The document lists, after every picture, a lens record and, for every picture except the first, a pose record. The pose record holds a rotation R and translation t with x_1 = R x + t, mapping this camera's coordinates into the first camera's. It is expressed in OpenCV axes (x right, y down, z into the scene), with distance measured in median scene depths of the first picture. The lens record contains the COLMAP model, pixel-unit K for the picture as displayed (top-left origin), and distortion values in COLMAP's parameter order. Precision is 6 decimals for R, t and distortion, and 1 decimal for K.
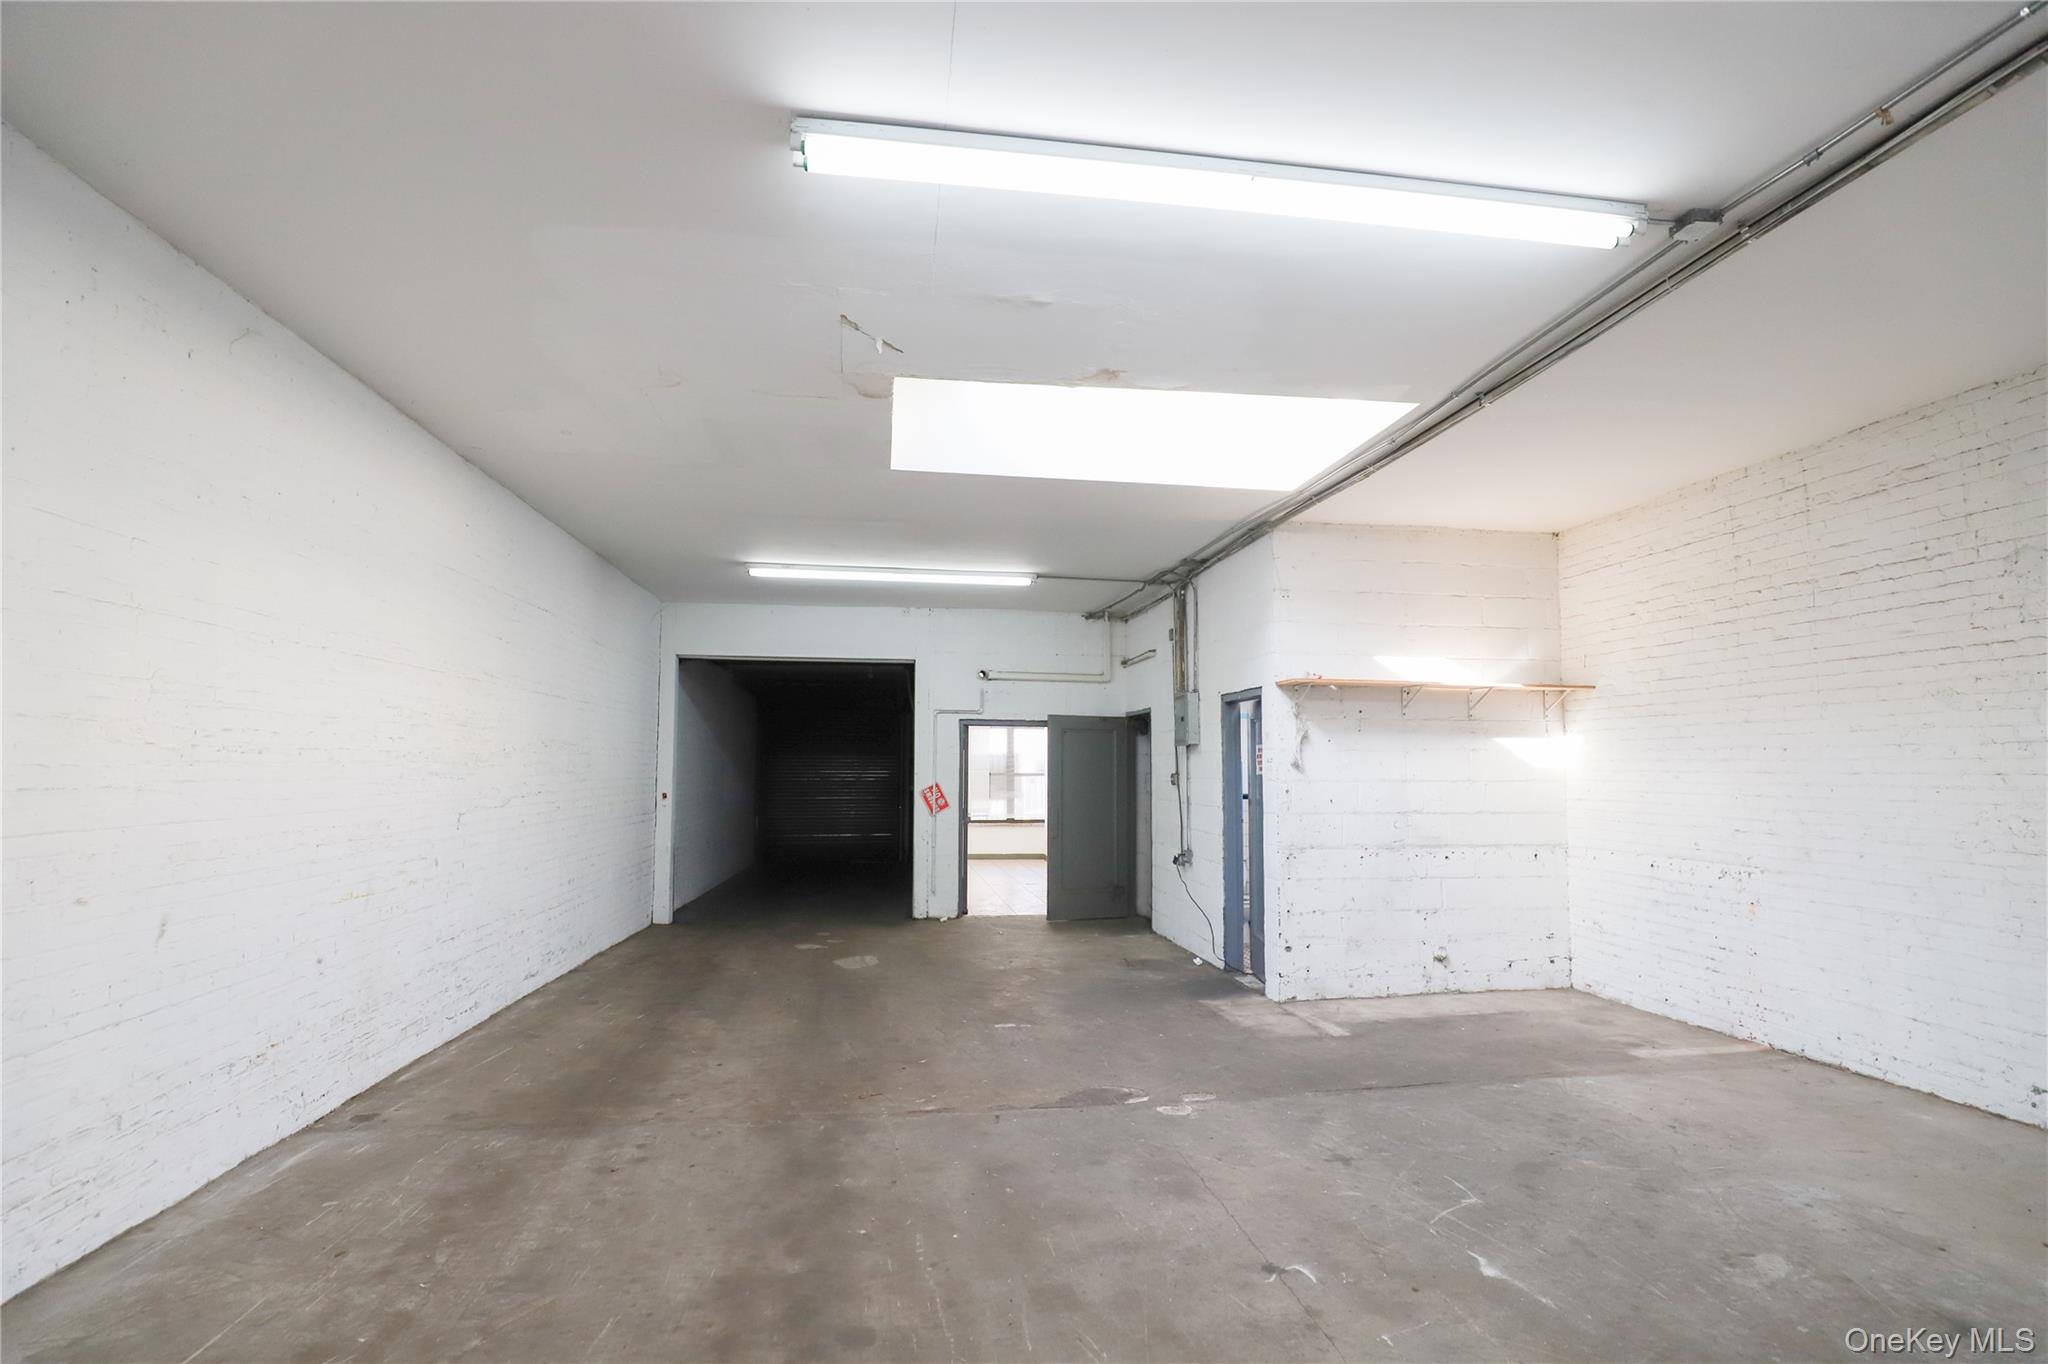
lens RADIAL K [[977.7, 0, 1021.7], [0, 977.7, 688.4], [0, 0, 1]] dist [-0.026948, 0.008647]
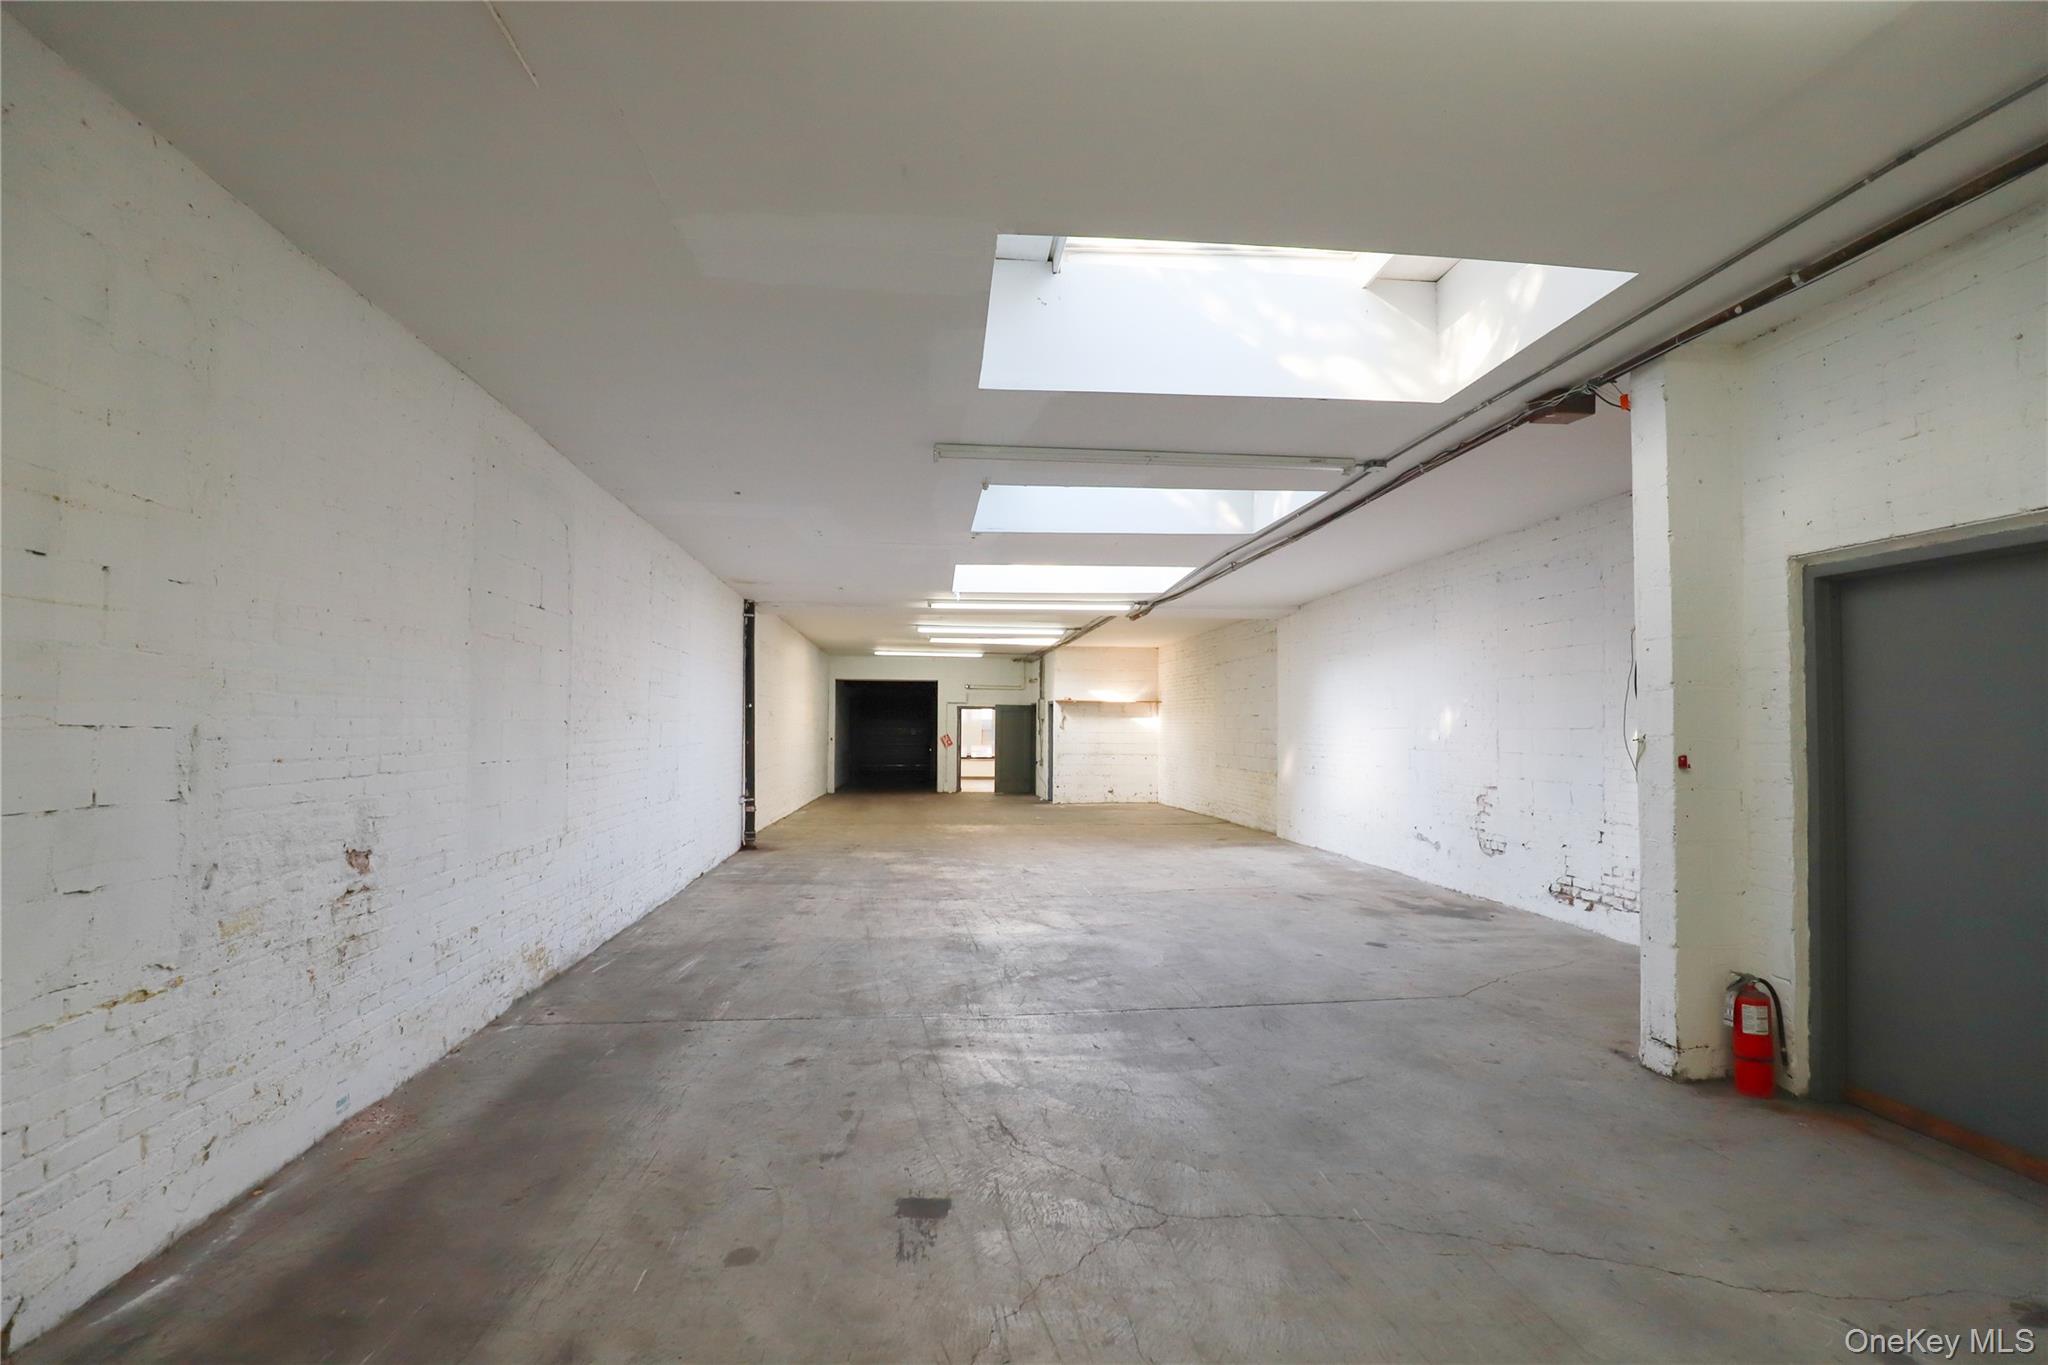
lens RADIAL K [[977.7, 0, 1021.7], [0, 977.7, 688.9], [0, 0, 1]] dist [-0.026948, 0.008647]
pose [[0.999637, 0.002871, -0.026786, 0.225720], [-0.001714, 0.999067, 0.043145, -0.163430], [0.026885, -0.043084, 0.998710, -1.936723]]
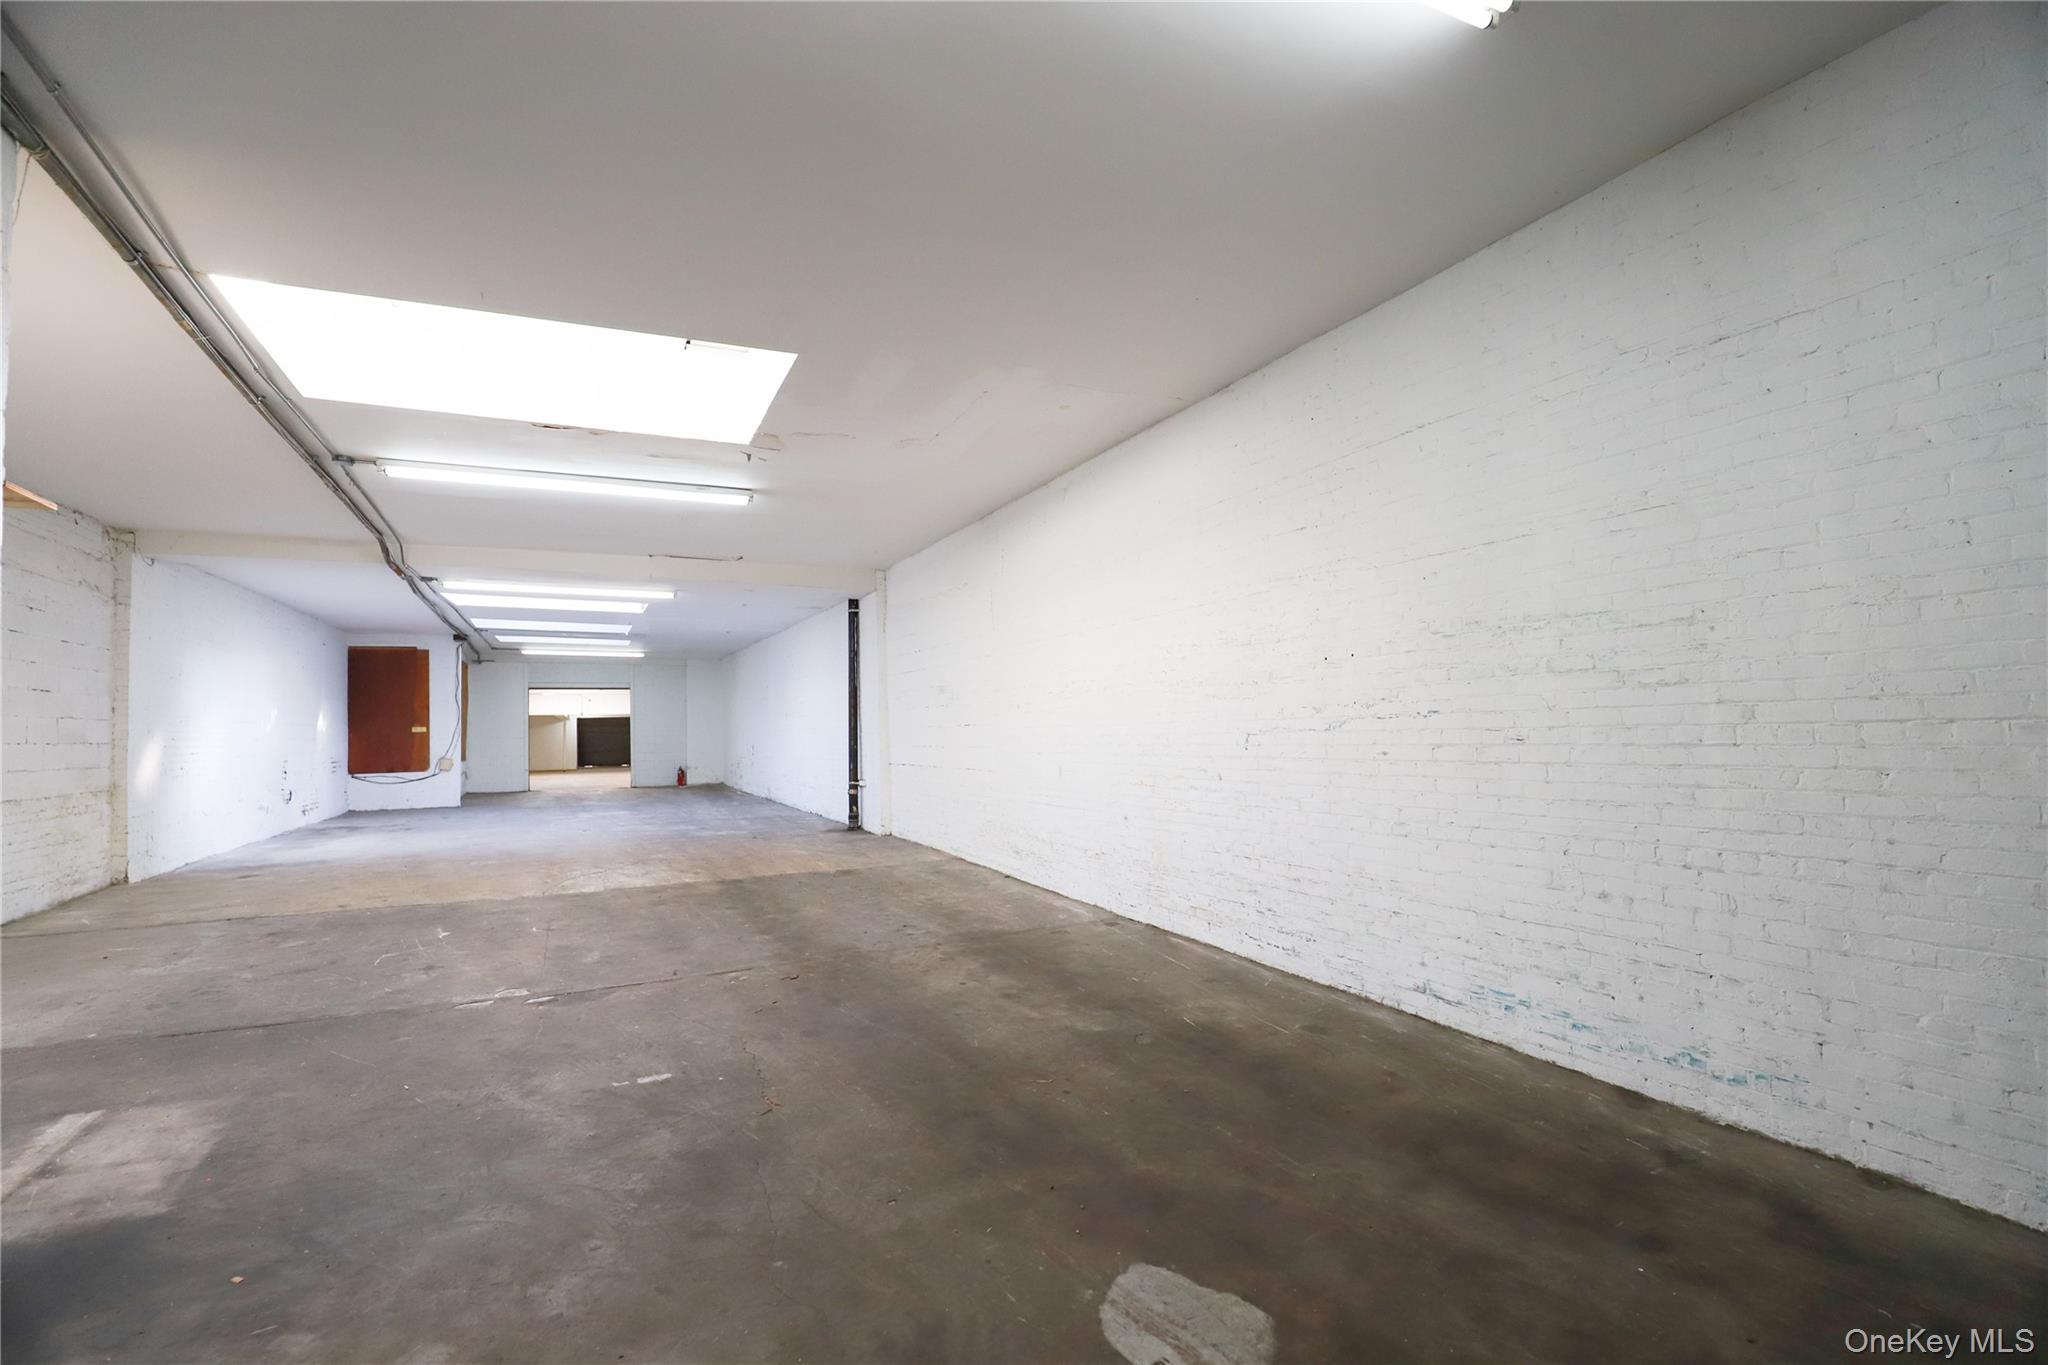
lens RADIAL K [[977.7, 0, 1021.7], [0, 977.7, 688.9], [0, 0, 1]] dist [-0.026948, 0.008647]
pose [[-0.955422, 0.003611, -0.295222, -0.056381], [0.041773, 0.991520, -0.123059, 0.167088], [0.292274, -0.129905, -0.947471, 1.595135]]
